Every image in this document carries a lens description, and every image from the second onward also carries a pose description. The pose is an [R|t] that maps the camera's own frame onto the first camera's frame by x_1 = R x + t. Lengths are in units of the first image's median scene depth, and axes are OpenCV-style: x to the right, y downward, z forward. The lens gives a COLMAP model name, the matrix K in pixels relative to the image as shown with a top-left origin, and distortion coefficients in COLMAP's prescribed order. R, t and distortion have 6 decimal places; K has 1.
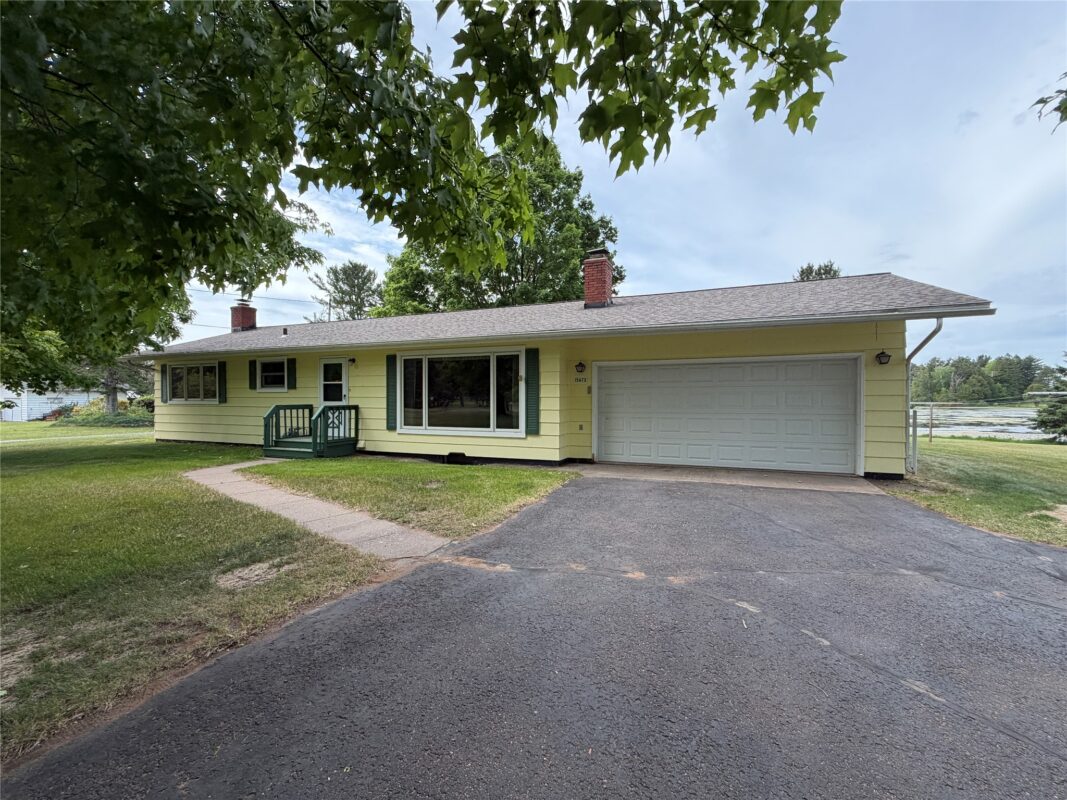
lens RADIAL K [[471.0, 0, 533.5], [0, 471.0, 400.0], [0, 0, 1]] dist [-0.000909, -0.000814]
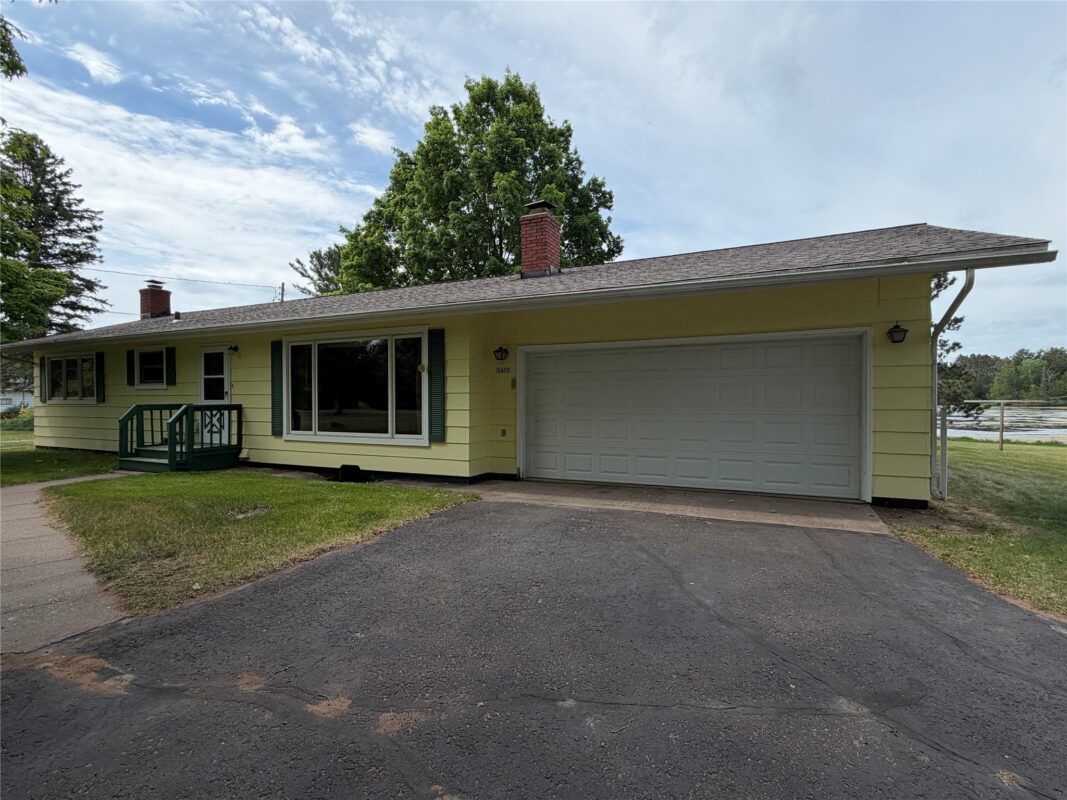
lens RADIAL K [[525.1, 0, 534.0], [0, 525.1, 401.1], [0, 0, 1]] dist [-0.002786, 0.000766]
pose [[0.998958, -0.002655, -0.045565, 0.189536], [0.002732, 0.999995, 0.001623, 0.005958], [0.045560, -0.001745, 0.998960, 0.157053]]
